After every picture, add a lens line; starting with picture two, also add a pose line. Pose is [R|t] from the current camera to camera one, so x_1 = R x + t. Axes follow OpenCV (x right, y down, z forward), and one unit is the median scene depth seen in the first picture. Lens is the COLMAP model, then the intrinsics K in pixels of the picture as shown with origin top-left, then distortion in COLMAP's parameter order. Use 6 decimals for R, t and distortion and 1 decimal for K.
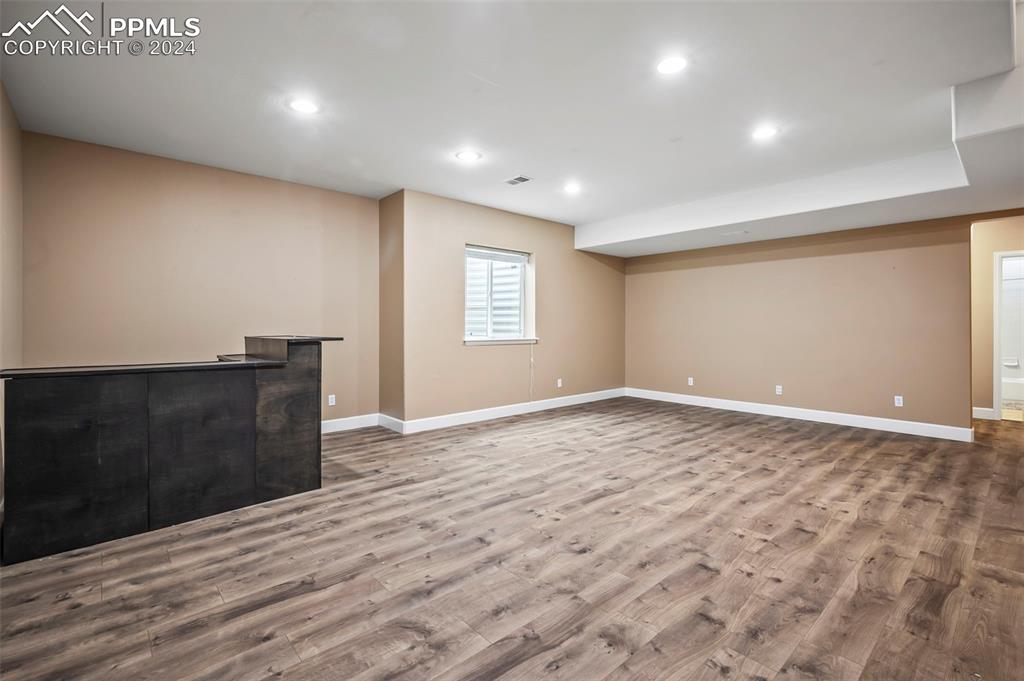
lens RADIAL K [[459.9, 0, 516.9], [0, 459.9, 334.4], [0, 0, 1]] dist [-0.001798, -0.000094]
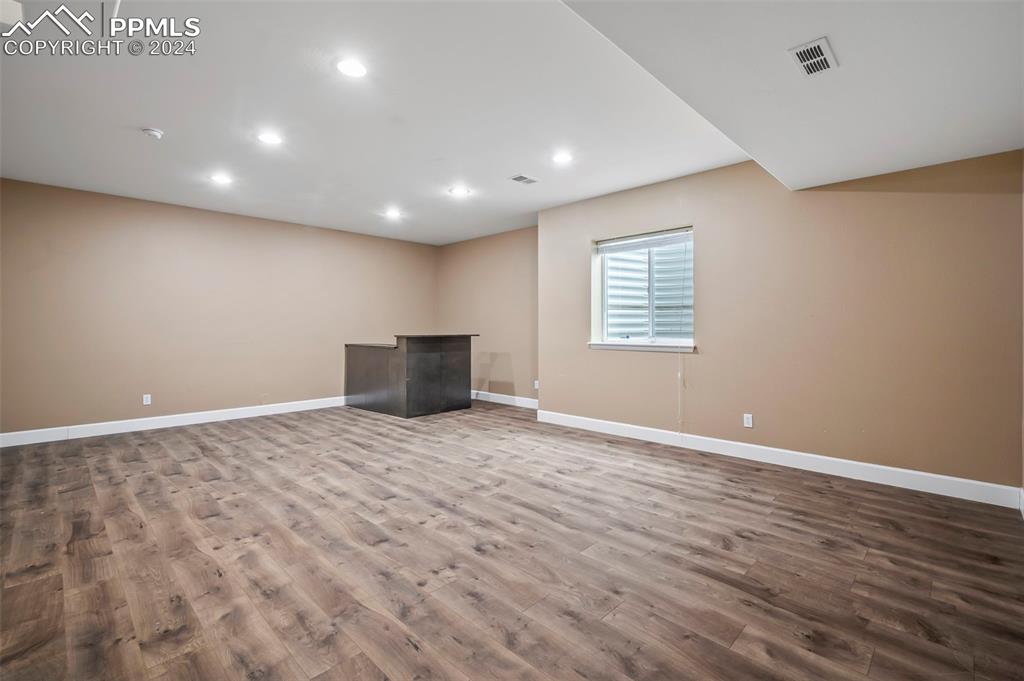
lens RADIAL K [[459.9, 0, 514.4], [0, 459.9, 342.2], [0, 0, 1]] dist [-0.001798, -0.000094]
pose [[0.058964, 0.026387, -0.997911, 1.500993], [-0.016463, 0.999540, 0.025457, -0.020664], [0.998124, 0.014927, 0.059371, 1.415629]]
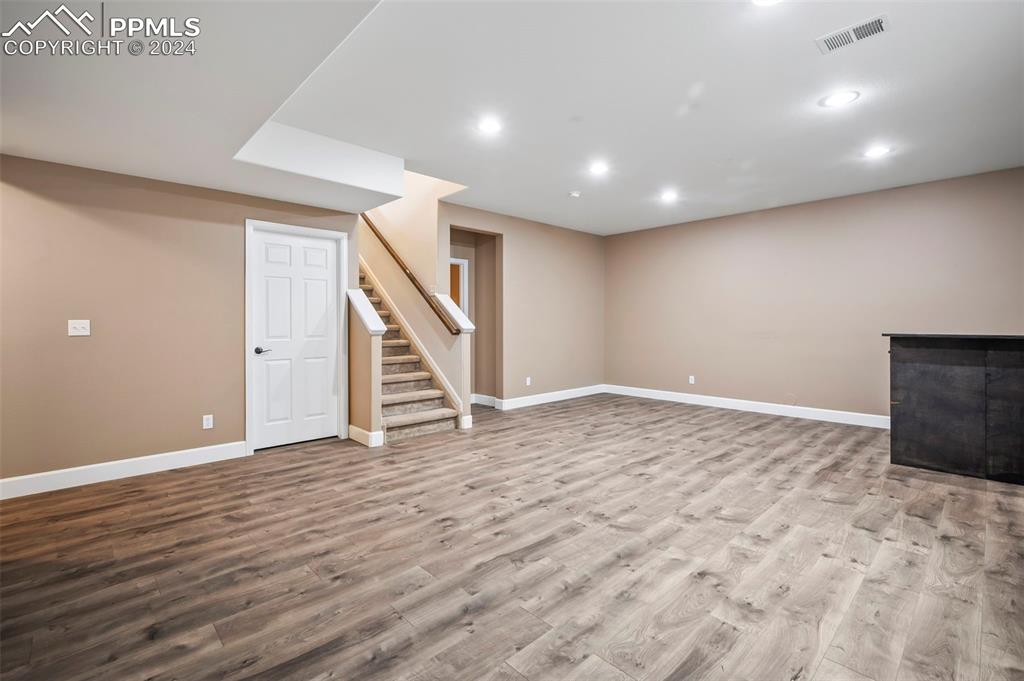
lens RADIAL K [[459.9, 0, 510.0], [0, 459.9, 335.1], [0, 0, 1]] dist [-0.001798, -0.000094]
pose [[-0.999830, -0.000583, -0.018433, 0.600389], [-0.001343, 0.999147, 0.041264, -0.039667], [0.018393, 0.041282, -0.998978, 2.297880]]
